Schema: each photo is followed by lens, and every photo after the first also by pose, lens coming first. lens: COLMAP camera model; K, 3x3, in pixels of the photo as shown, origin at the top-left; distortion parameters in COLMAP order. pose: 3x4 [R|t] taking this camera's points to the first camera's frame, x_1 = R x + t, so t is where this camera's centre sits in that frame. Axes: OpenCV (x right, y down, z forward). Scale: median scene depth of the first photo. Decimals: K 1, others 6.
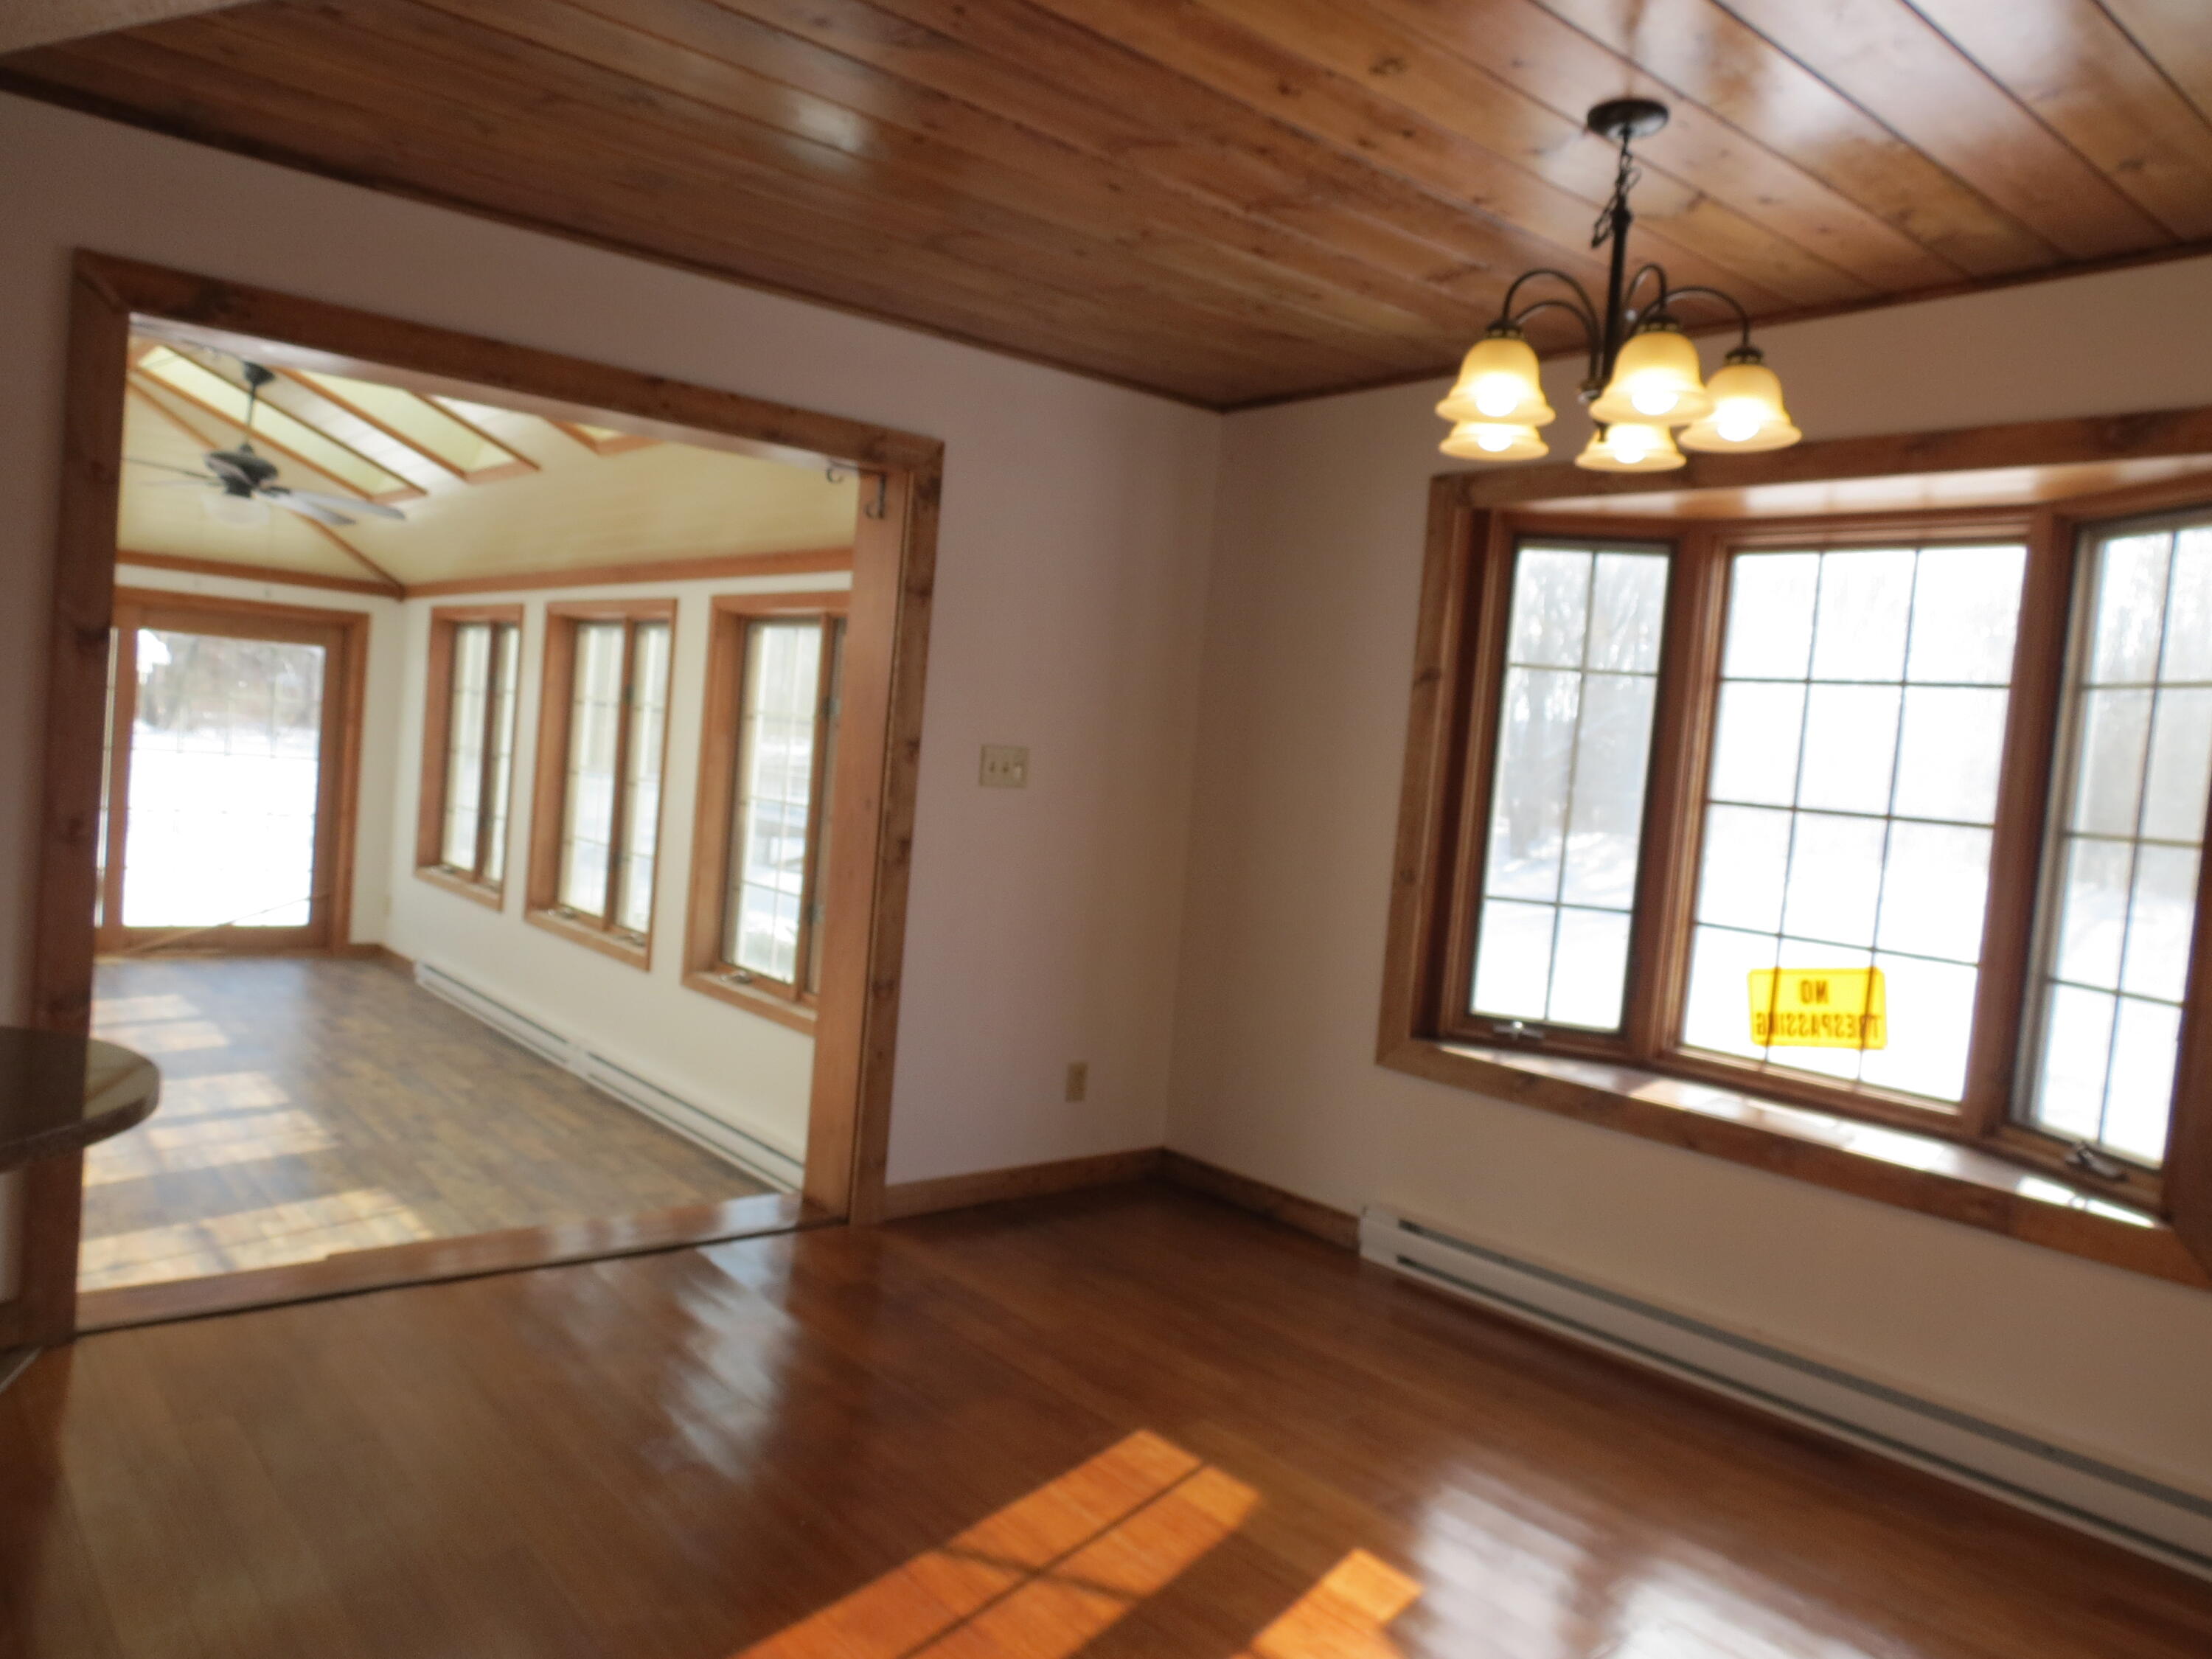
lens RADIAL K [[1549.9, 0, 1079.2], [0, 1549.9, 819.3], [0, 0, 1]] dist [-0.019591, 0.003331]
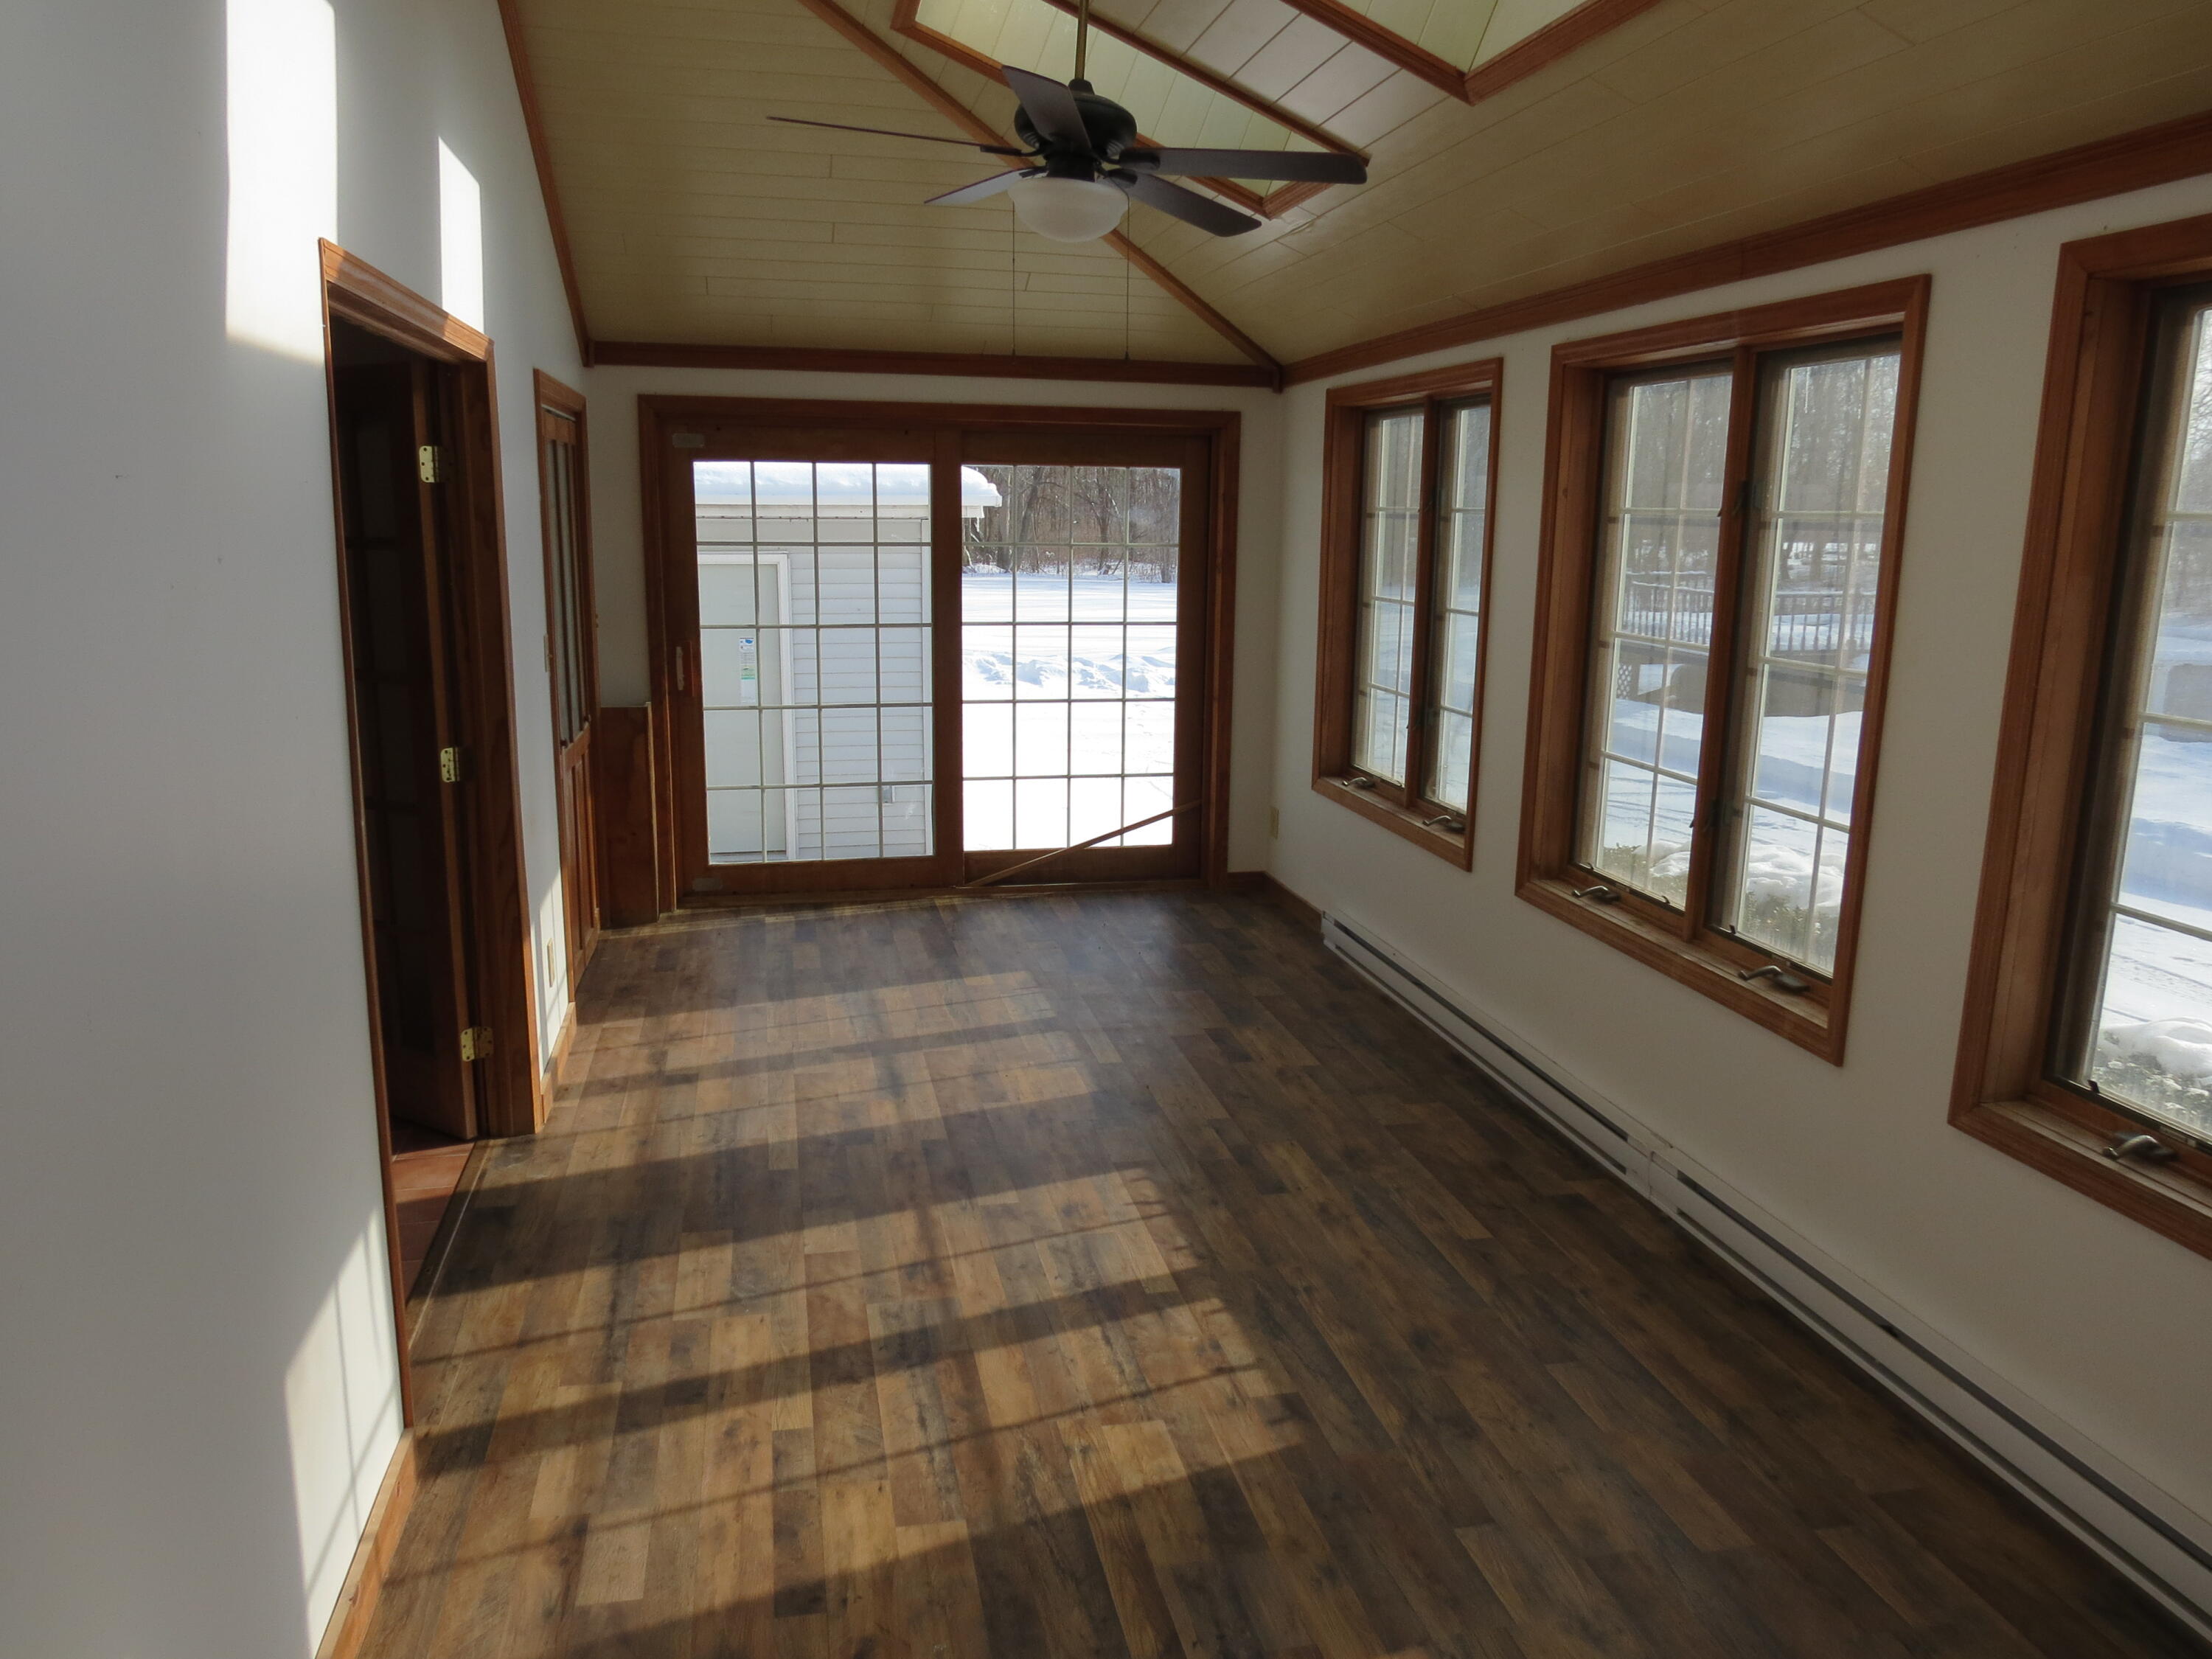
lens RADIAL K [[1575.2, 0, 1102.4], [0, 1575.2, 828.8], [0, 0, 1]] dist [-0.022800, 0.009281]
pose [[0.884463, 0.019973, -0.466182, -0.262768], [0.039083, 0.992402, 0.116668, -0.045431], [0.464970, -0.121408, 0.876962, 0.473145]]
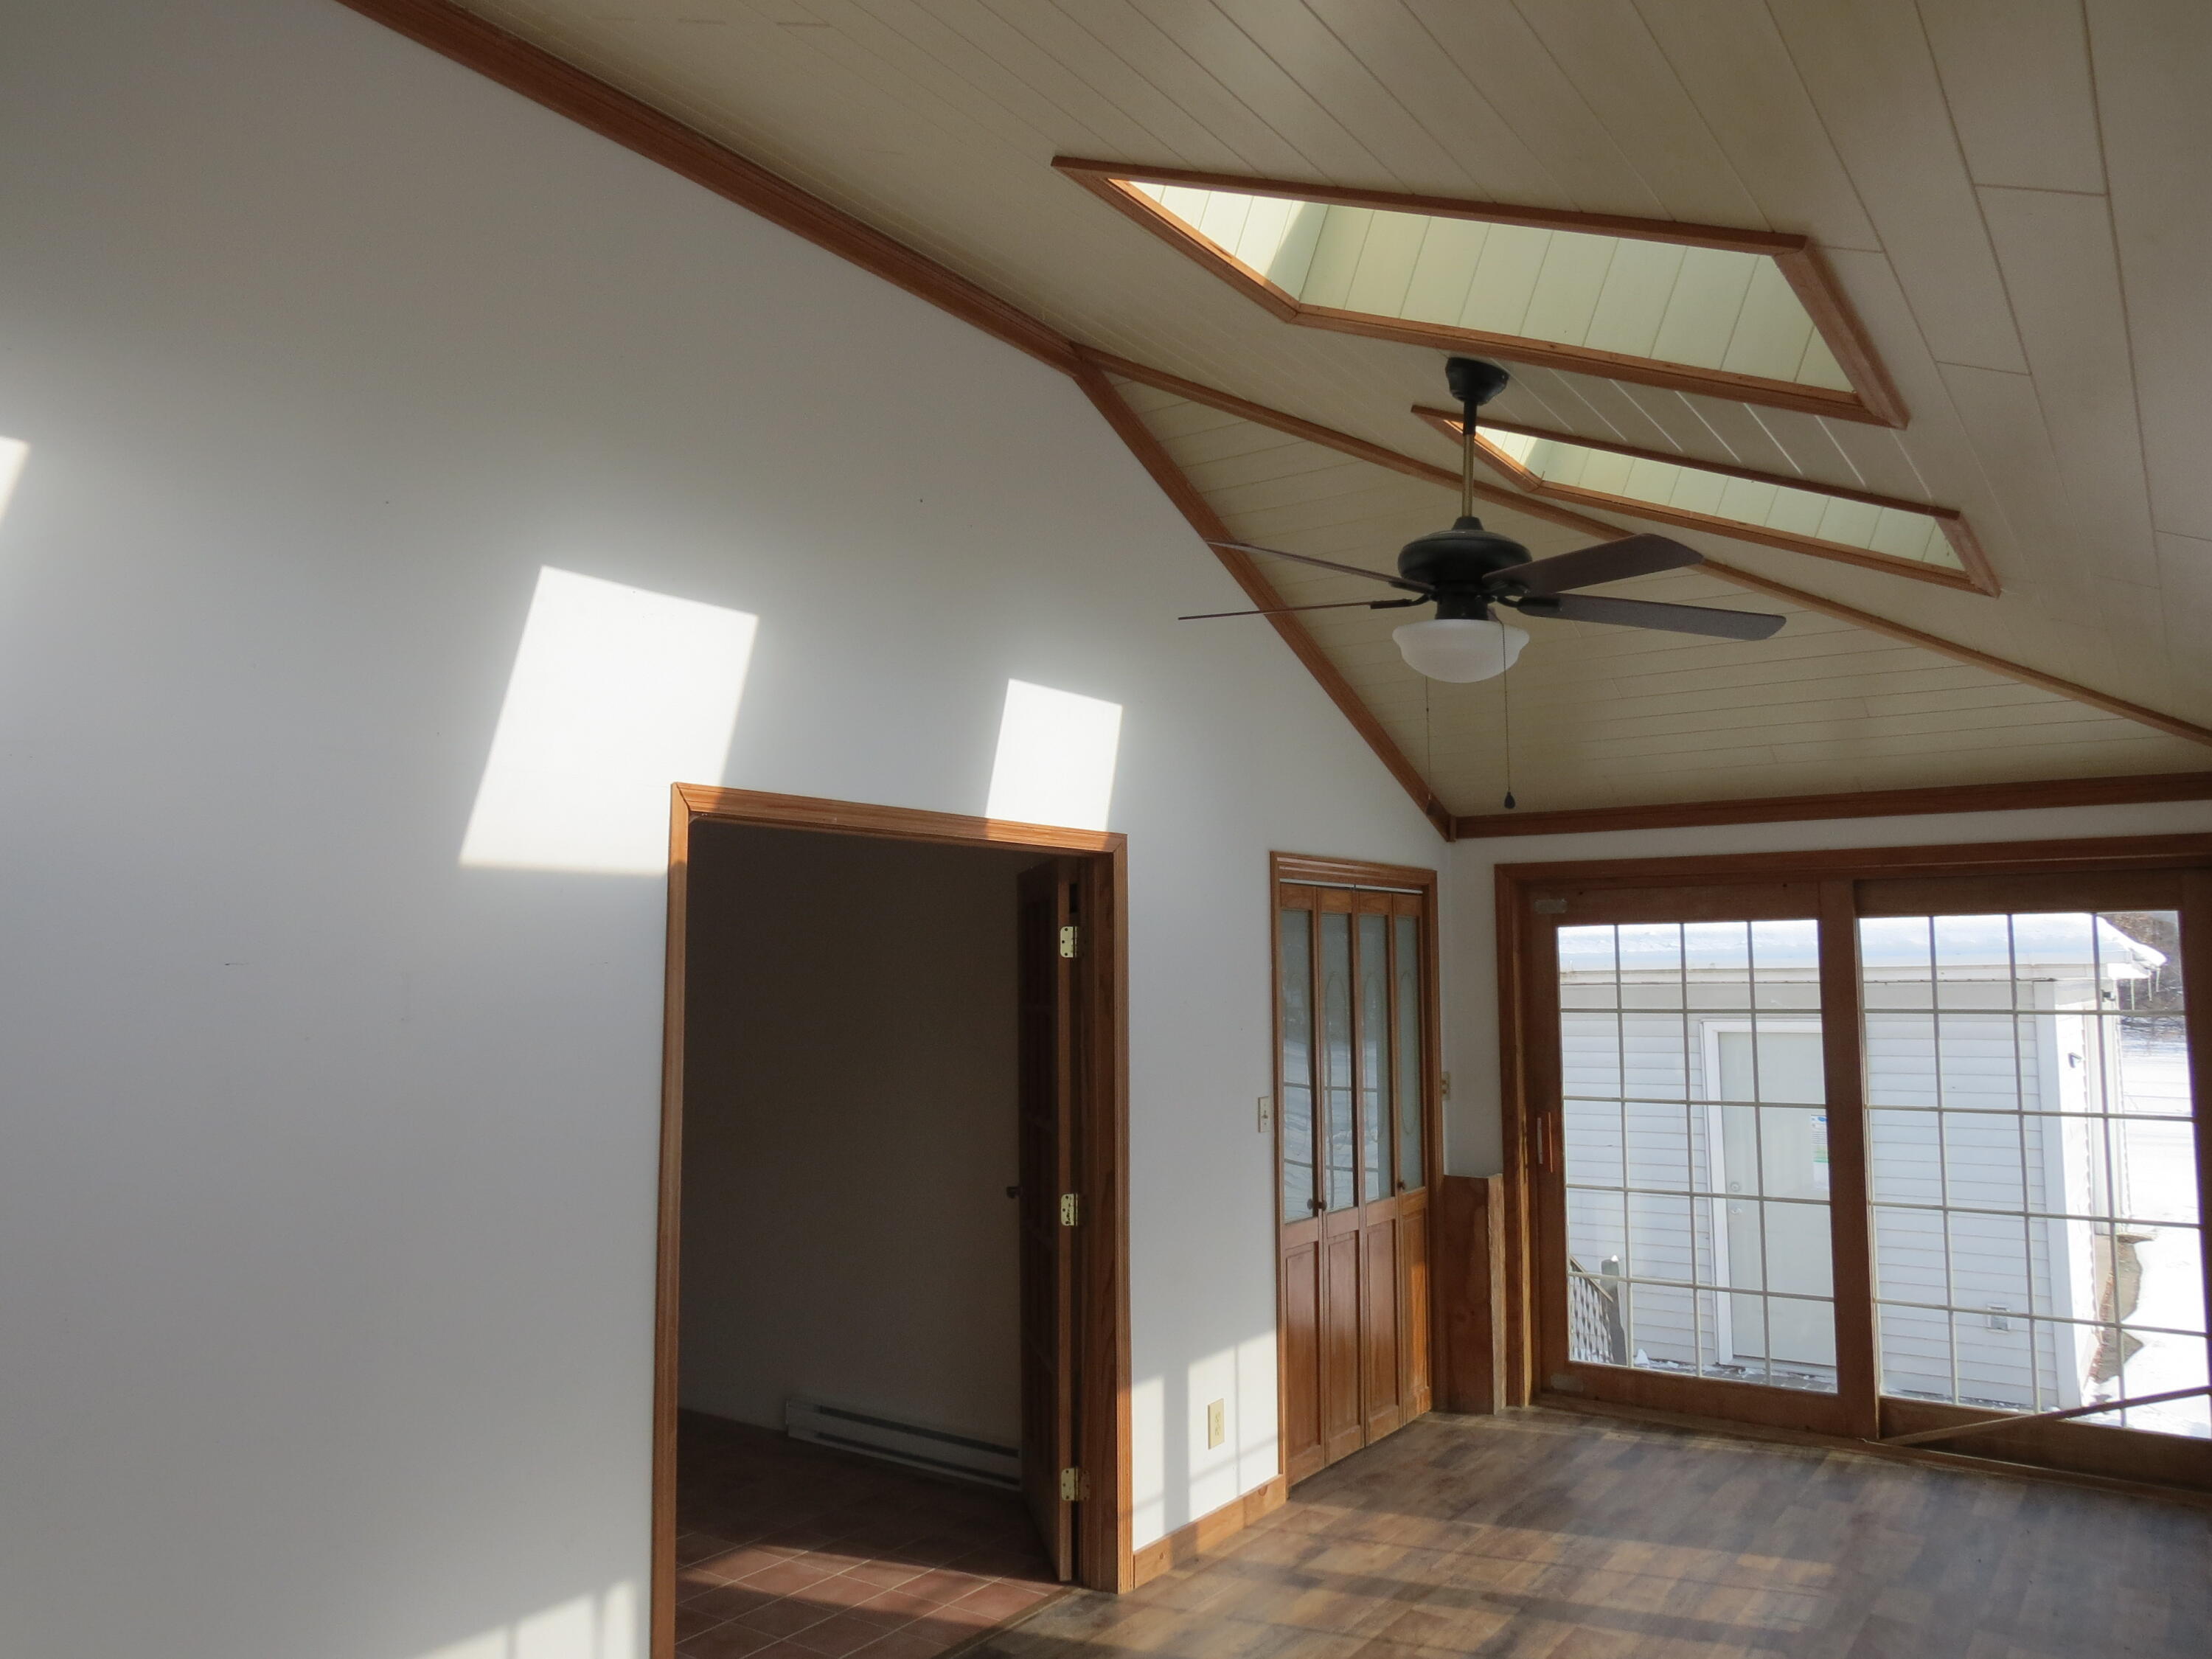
lens RADIAL K [[1575.2, 0, 1102.4], [0, 1575.2, 828.8], [0, 0, 1]] dist [-0.022800, 0.009281]
pose [[0.257944, -0.174130, -0.950339, -0.097620], [-0.019450, 0.982489, -0.185300, -0.044439], [0.965964, 0.066281, 0.250040, 0.733414]]
